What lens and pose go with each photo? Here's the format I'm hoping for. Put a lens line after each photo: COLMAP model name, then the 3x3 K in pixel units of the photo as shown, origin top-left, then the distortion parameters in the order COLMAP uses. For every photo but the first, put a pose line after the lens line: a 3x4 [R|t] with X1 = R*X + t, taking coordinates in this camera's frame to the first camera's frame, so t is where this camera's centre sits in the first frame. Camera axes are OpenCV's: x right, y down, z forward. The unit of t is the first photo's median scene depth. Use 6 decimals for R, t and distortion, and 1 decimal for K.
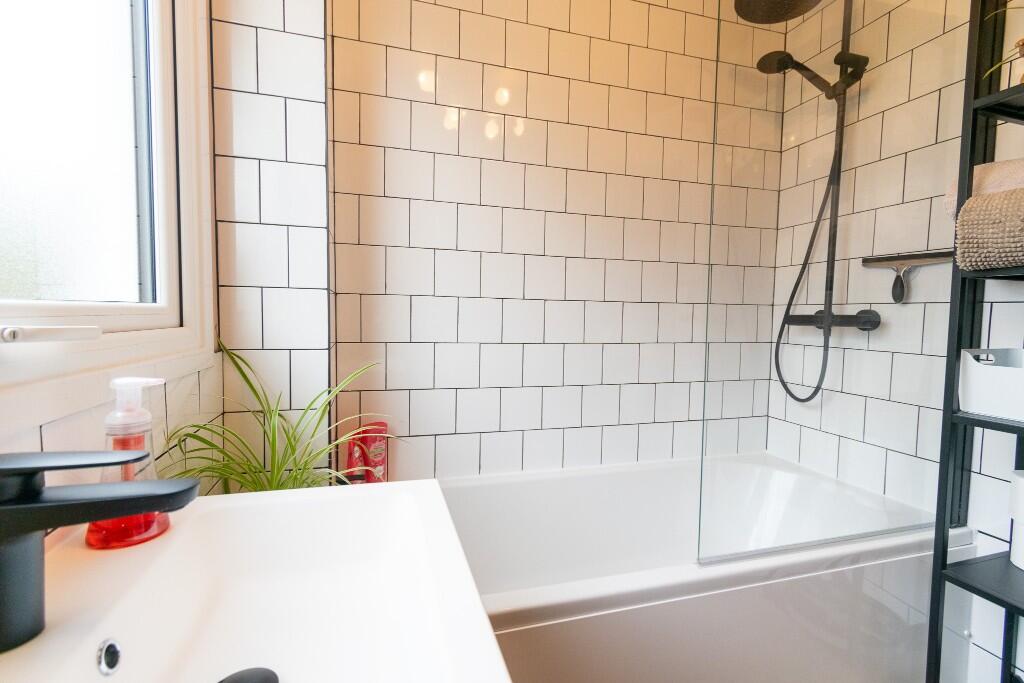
lens RADIAL K [[426.0, 0, 512.0], [0, 426.0, 341.5], [0, 0, 1]] dist [-0.067928, 0.000057]
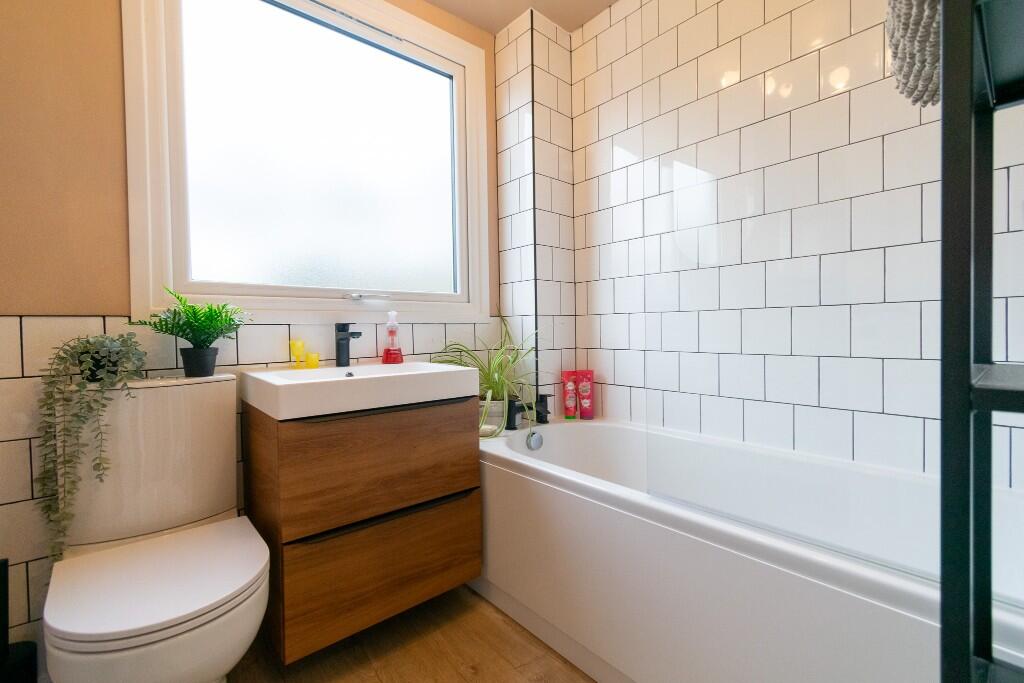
lens RADIAL K [[452.1, 0, 526.2], [0, 452.1, 340.2], [0, 0, 1]] dist [0.001637, 0.000108]
pose [[0.435934, -0.003219, -0.899973, 0.969328], [-0.031778, 0.999315, -0.018968, 0.127703], [0.899418, 0.036868, 0.435533, 0.134978]]
